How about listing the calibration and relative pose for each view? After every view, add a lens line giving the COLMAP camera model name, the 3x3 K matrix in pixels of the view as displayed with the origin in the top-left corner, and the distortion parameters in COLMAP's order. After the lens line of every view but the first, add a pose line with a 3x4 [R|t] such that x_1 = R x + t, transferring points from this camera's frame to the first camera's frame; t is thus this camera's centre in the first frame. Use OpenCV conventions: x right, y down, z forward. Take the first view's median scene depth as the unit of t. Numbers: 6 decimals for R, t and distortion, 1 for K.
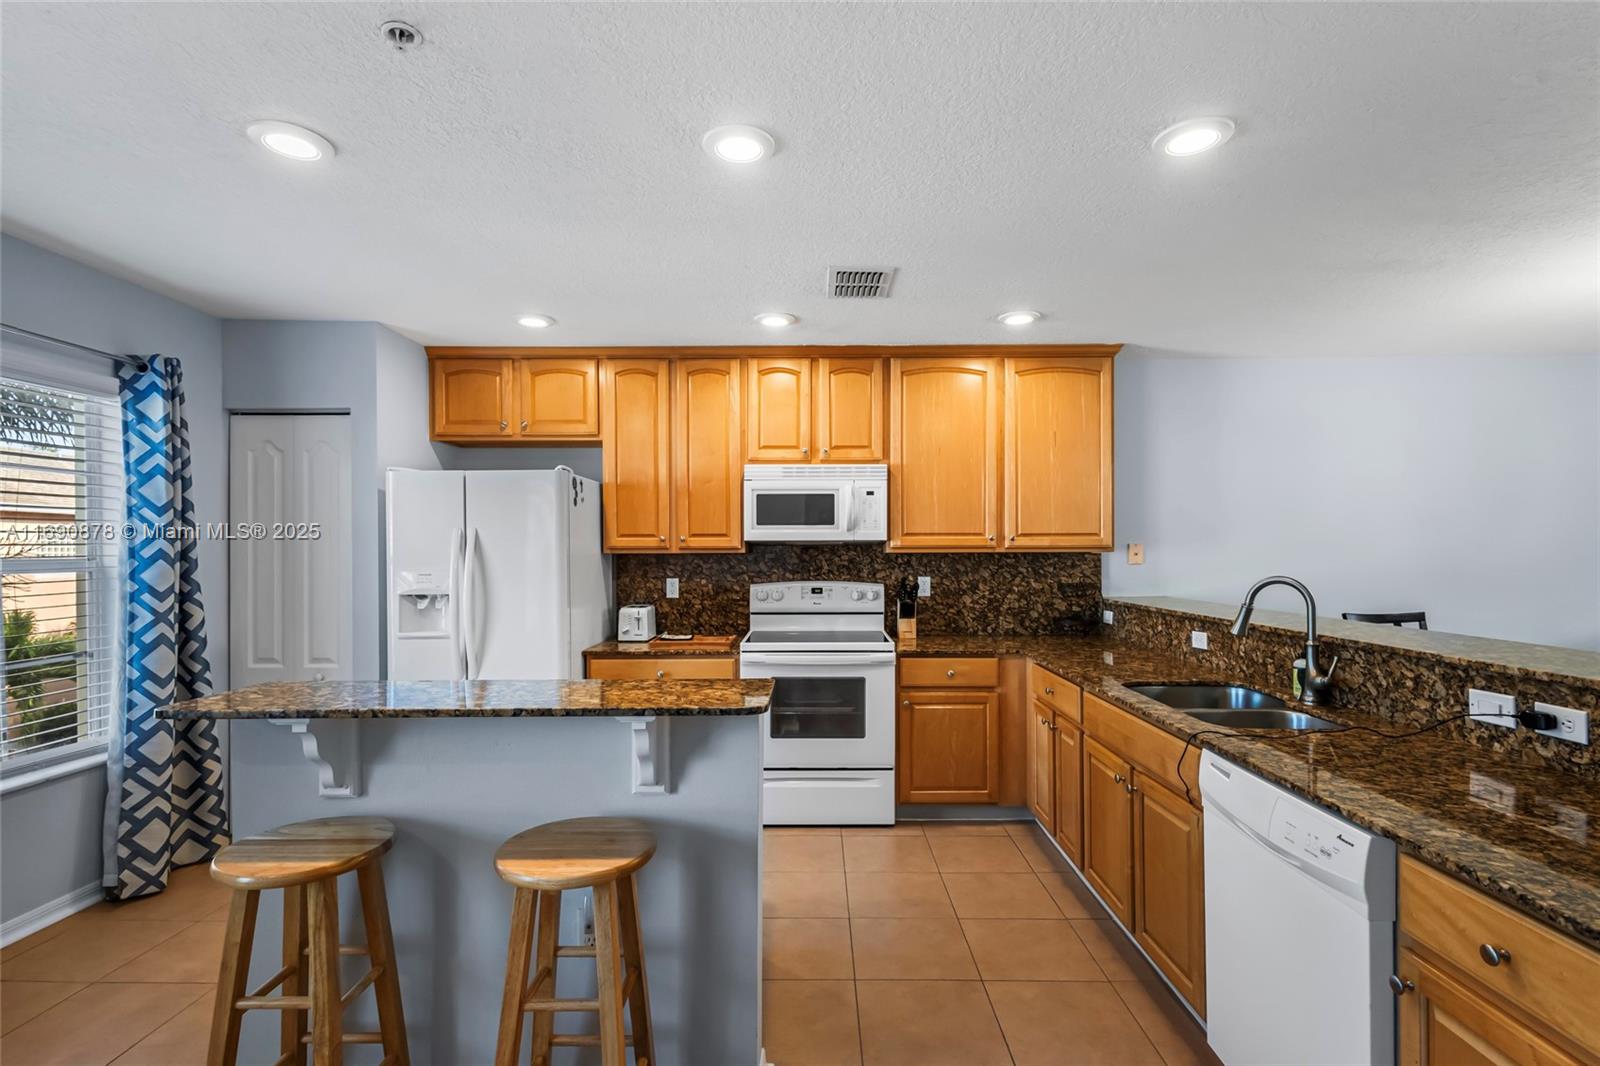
lens RADIAL K [[748.1, 0, 815.6], [0, 748.1, 557.6], [0, 0, 1]] dist [0.004809, 0.003033]
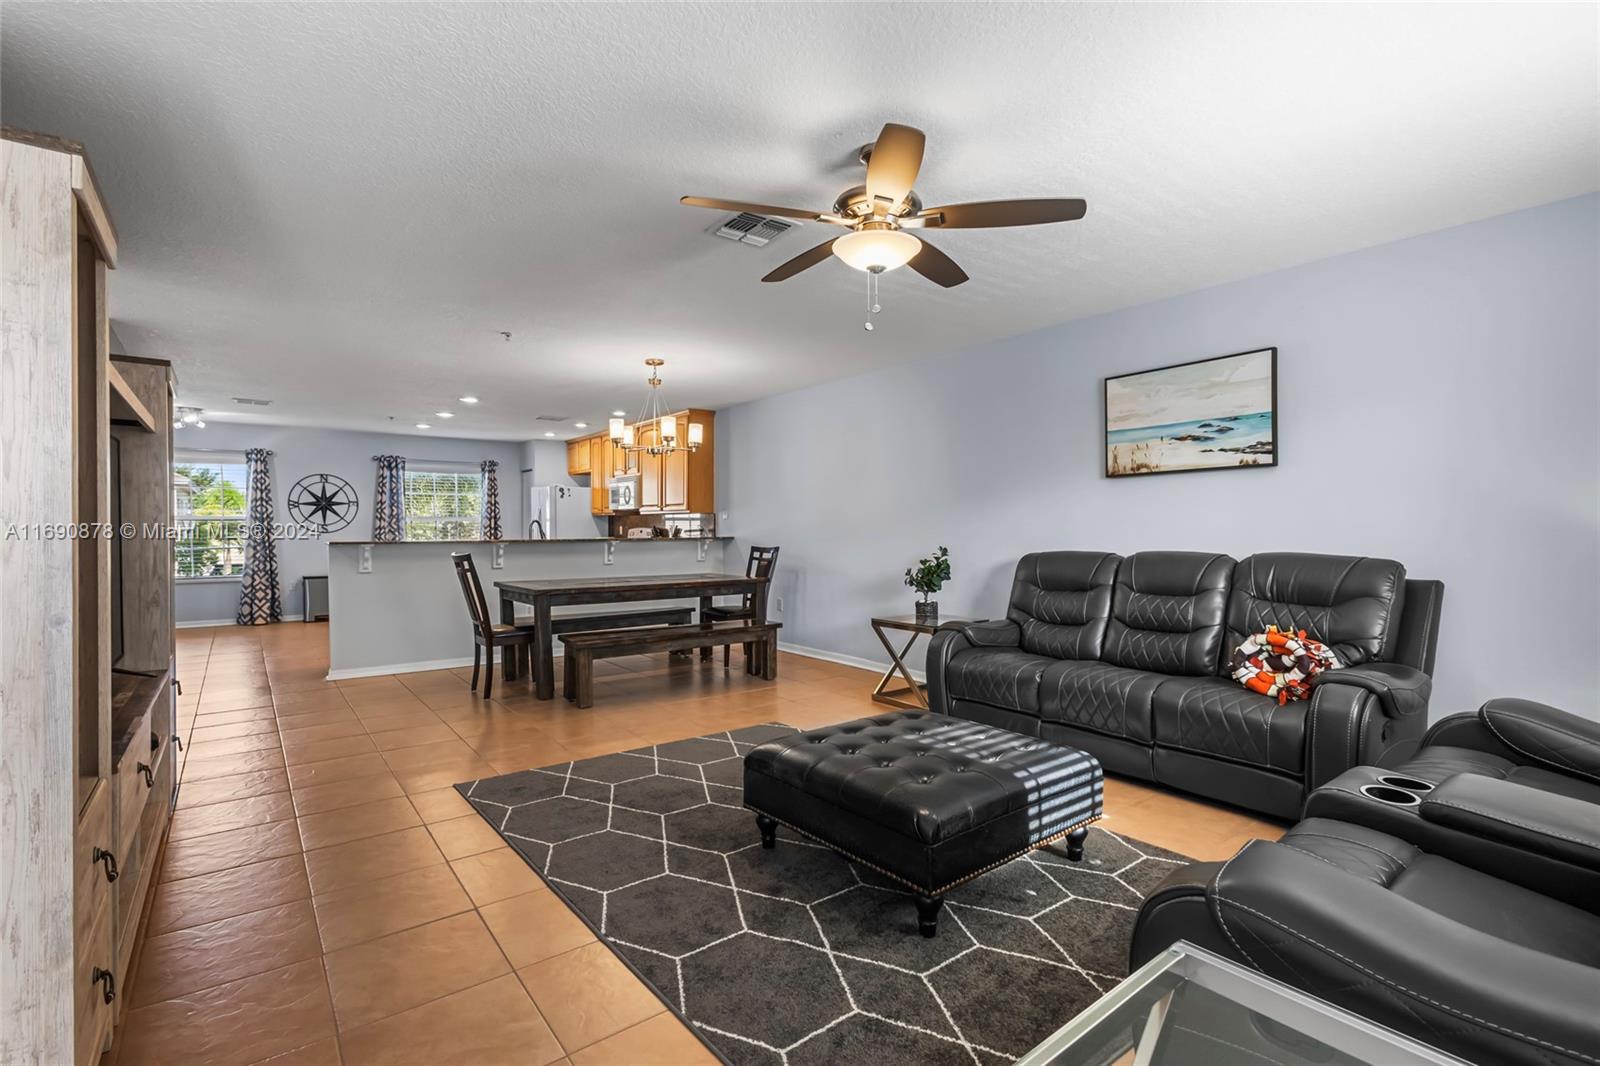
lens RADIAL K [[748.1, 0, 807.2], [0, 748.1, 542.7], [0, 0, 1]] dist [0.004809, 0.003033]
pose [[0.604249, 0.019772, -0.796551, 2.210725], [-0.005995, 0.999777, 0.020269, 0.029658], [0.796773, -0.007473, 0.604232, 0.046906]]
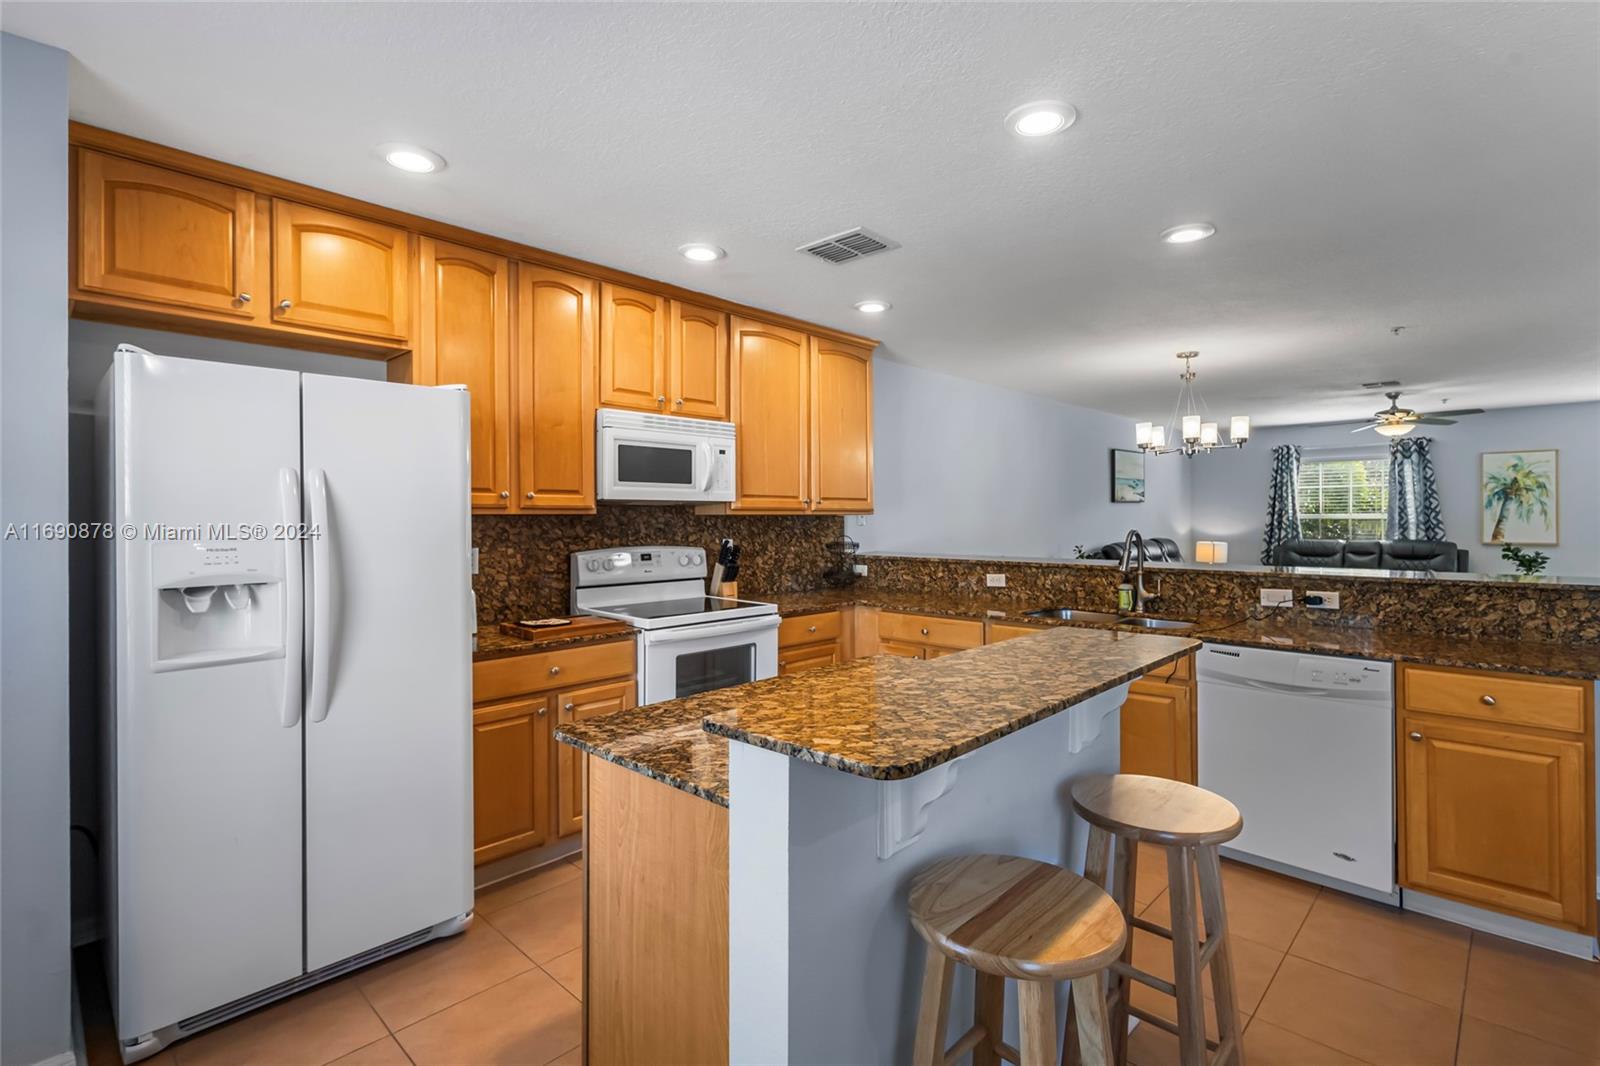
lens RADIAL K [[748.1, 0, 805.7], [0, 748.1, 522.7], [0, 0, 1]] dist [0.004809, 0.003033]
pose [[0.690981, -0.004103, 0.722862, -0.542058], [0.007113, 0.999974, -0.001124, 0.005877], [-0.722838, 0.005918, 0.690992, 0.260244]]
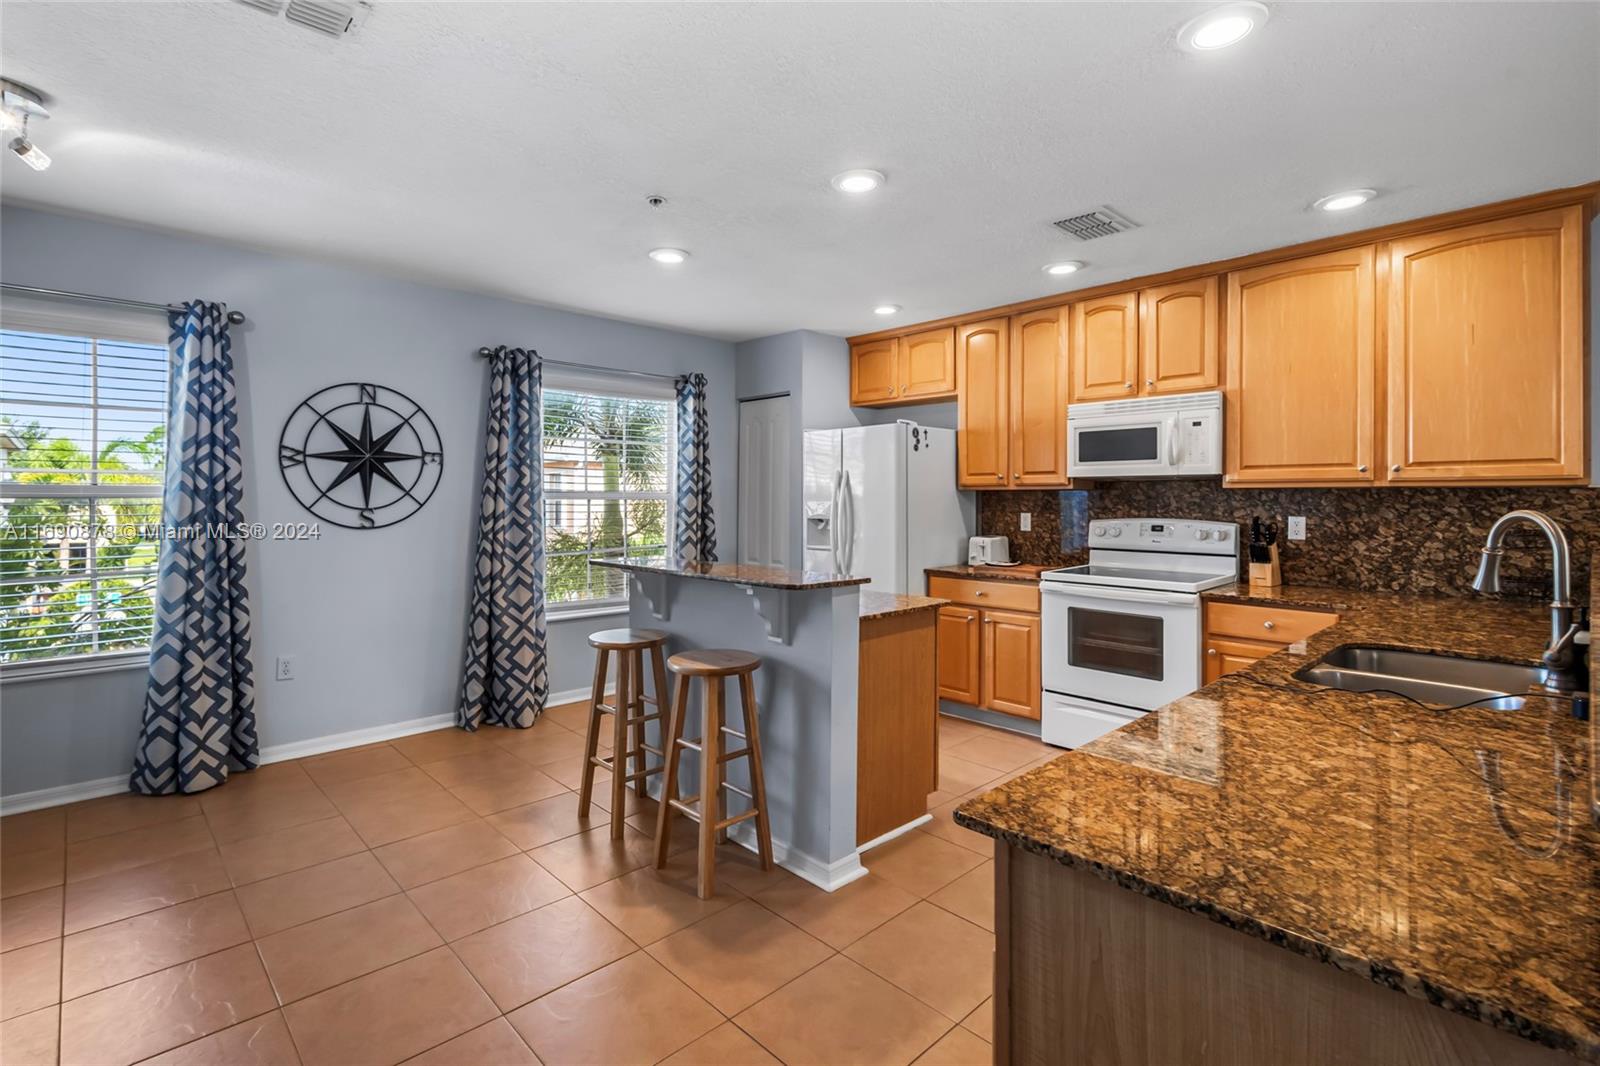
lens RADIAL K [[748.1, 0, 792.5], [0, 748.1, 496.0], [0, 0, 1]] dist [0.004809, 0.003033]
pose [[0.691695, 0.002331, -0.722186, 0.395238], [-0.009518, 0.999937, -0.005889, 0.013631], [0.722127, 0.010947, 0.691674, -0.006508]]
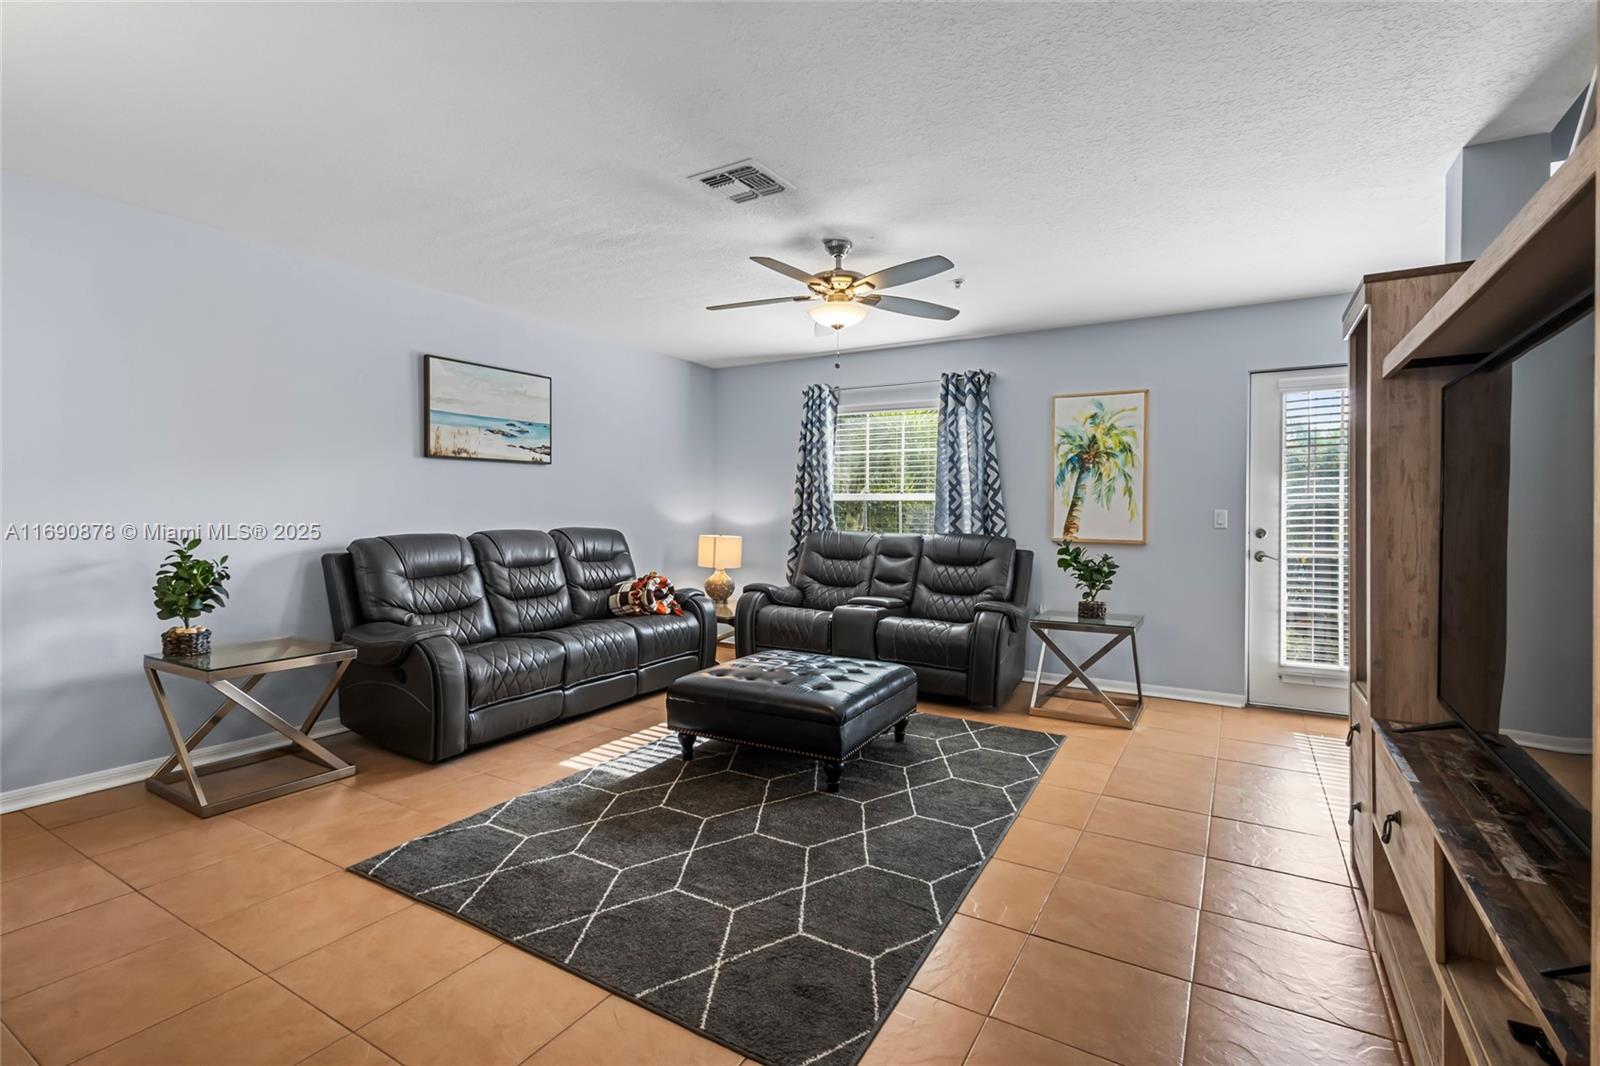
lens RADIAL K [[748.1, 0, 800.8], [0, 748.1, 516.7], [0, 0, 1]] dist [0.004809, 0.003033]
pose [[0.506009, 0.002860, 0.862523, 0.916483], [-0.005644, 0.999984, -0.000005, 0.035657], [-0.862510, -0.004865, 0.506017, 0.064822]]
